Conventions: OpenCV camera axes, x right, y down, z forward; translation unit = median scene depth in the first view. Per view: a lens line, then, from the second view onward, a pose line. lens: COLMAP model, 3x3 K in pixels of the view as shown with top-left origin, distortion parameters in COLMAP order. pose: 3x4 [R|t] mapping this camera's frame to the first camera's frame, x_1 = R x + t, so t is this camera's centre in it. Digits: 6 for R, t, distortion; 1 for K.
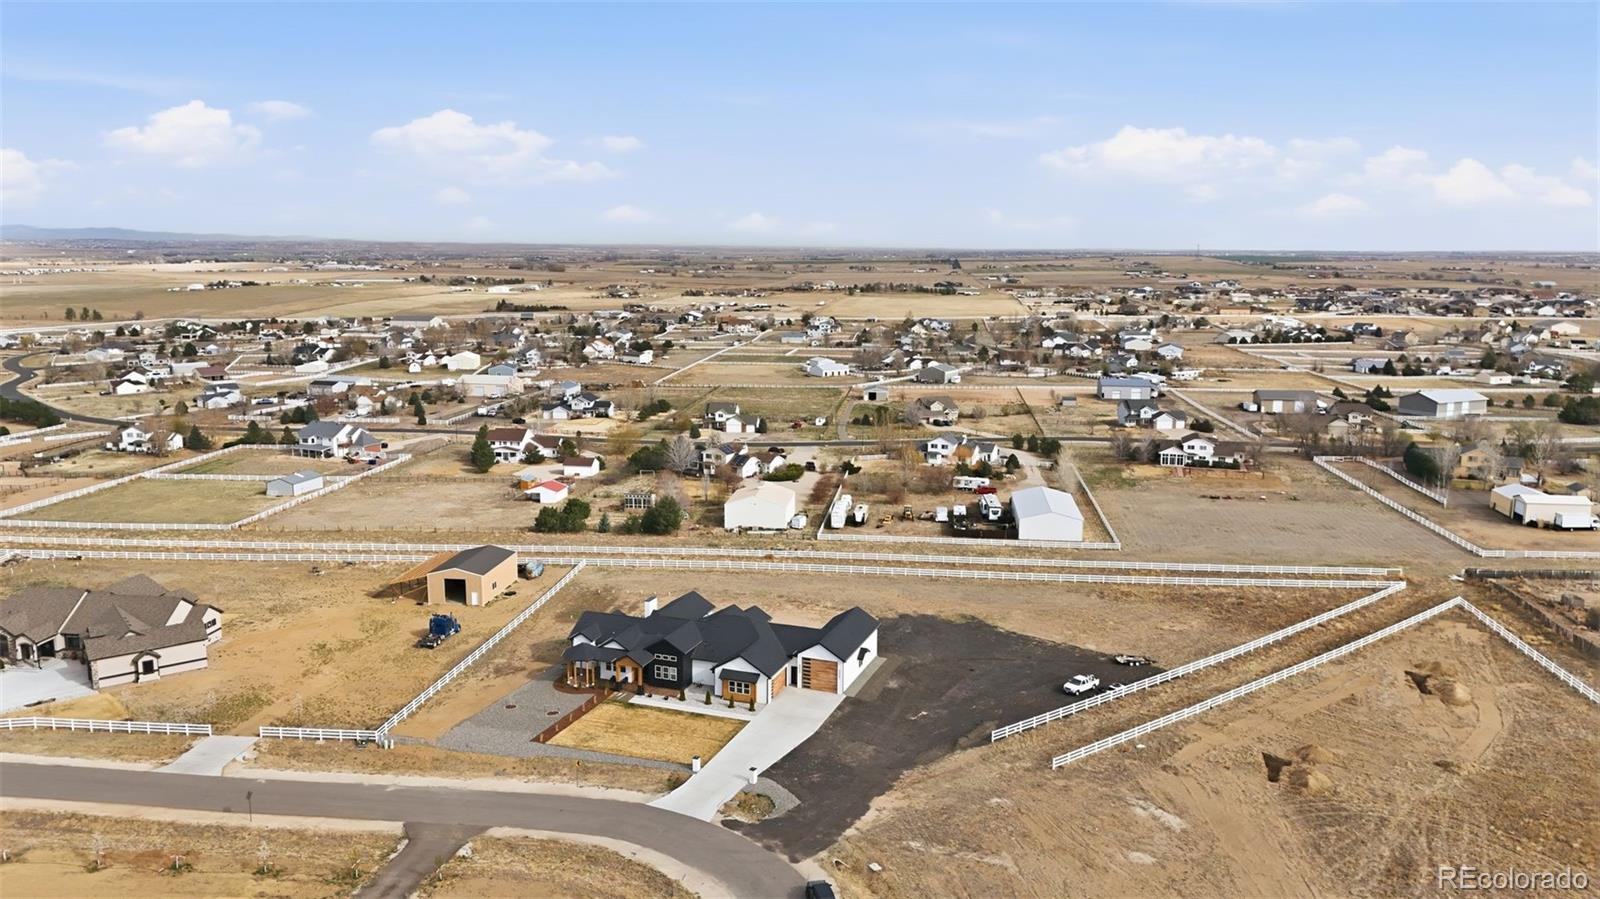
lens RADIAL K [[1168.5, 0, 800.0], [0, 1168.5, 449.5], [0, 0, 1]] dist [0.109168, -0.134800]
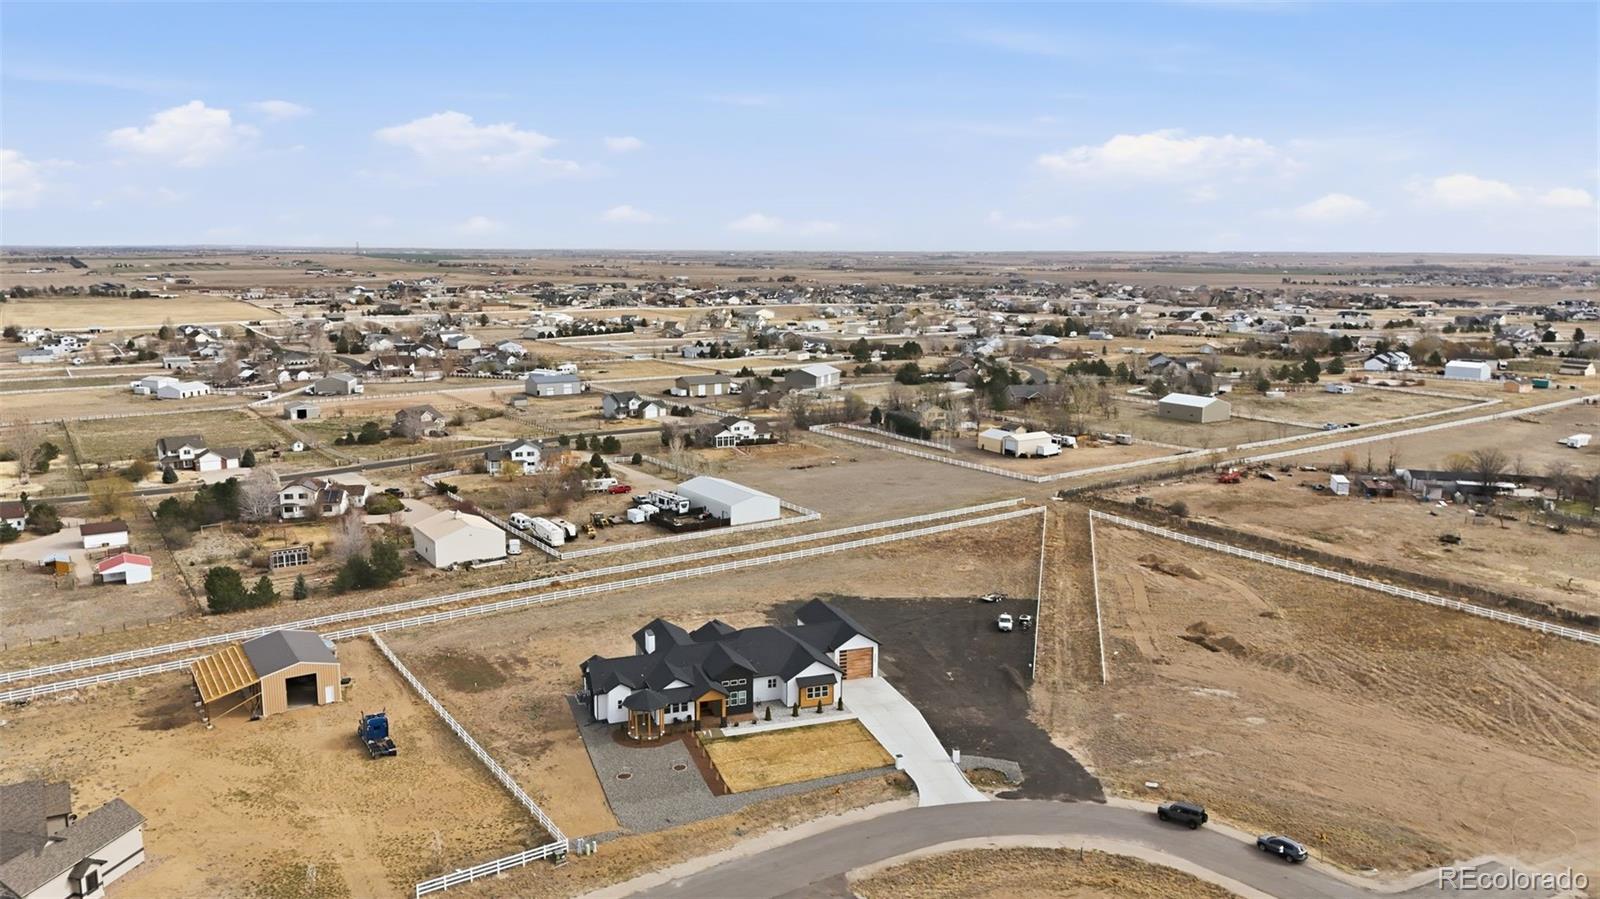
lens RADIAL K [[1168.5, 0, 800.0], [0, 1168.5, 449.5], [0, 0, 1]] dist [0.109168, -0.134800]
pose [[0.767190, -0.112957, 0.631395, -0.540315], [0.111693, 0.992859, 0.041907, -0.036901], [-0.631620, 0.038372, 0.774328, 0.183033]]
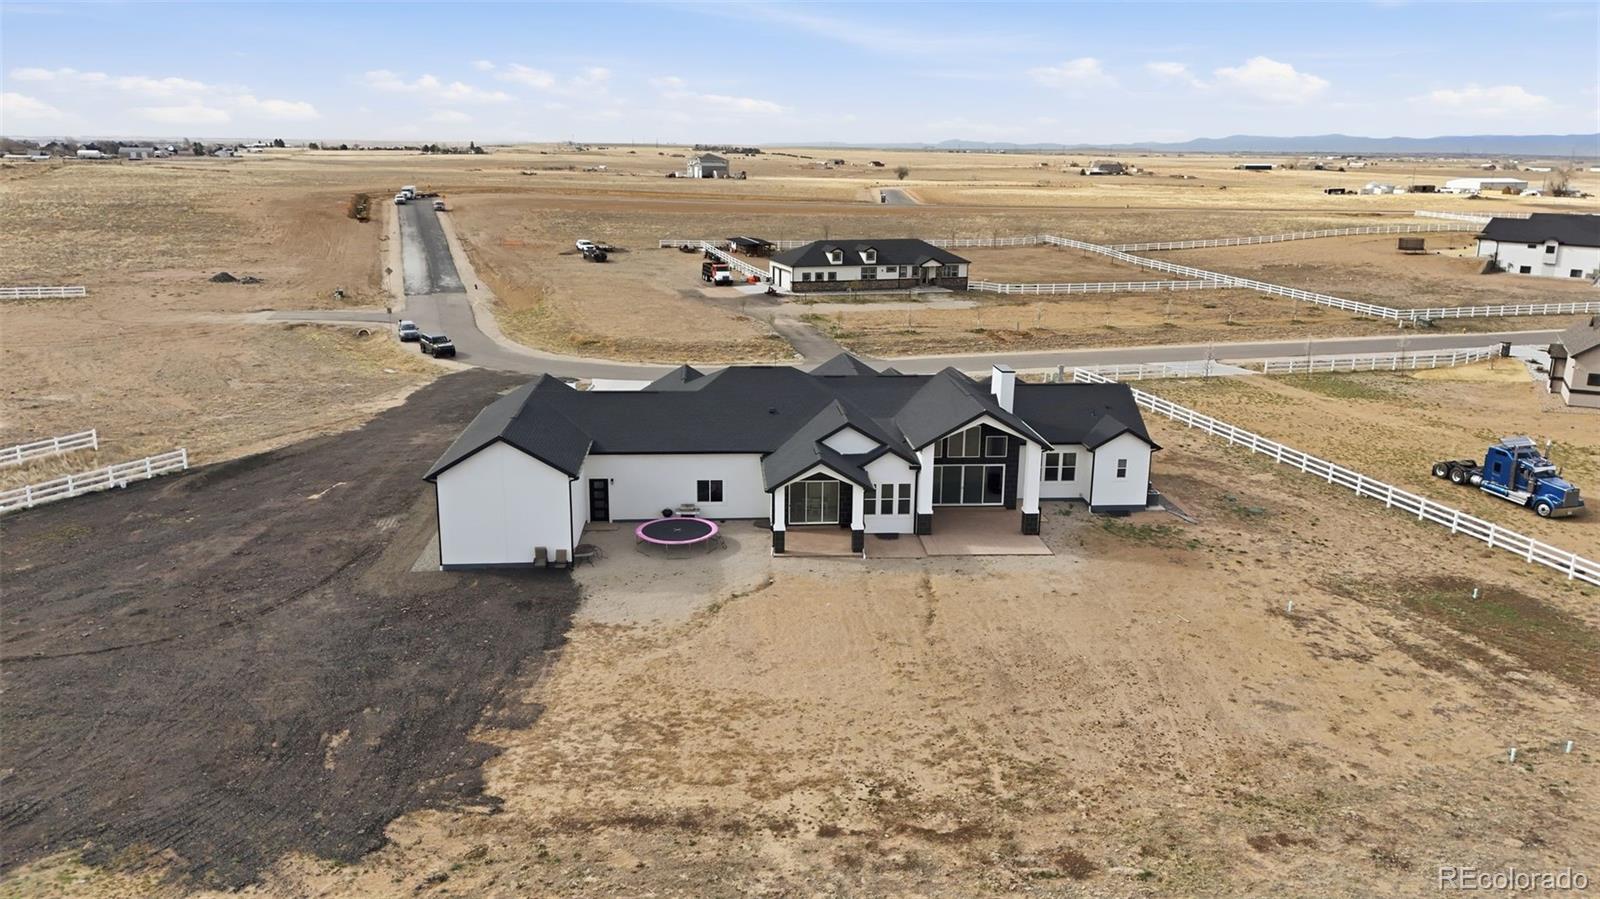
lens RADIAL K [[1168.5, 0, 800.0], [0, 1168.5, 449.5], [0, 0, 1]] dist [0.109168, -0.134800]
pose [[-0.907587, 0.088417, -0.410448, 0.098731], [-0.089831, 0.914047, 0.395536, -0.003141], [0.410141, 0.395854, -0.821635, 1.183104]]
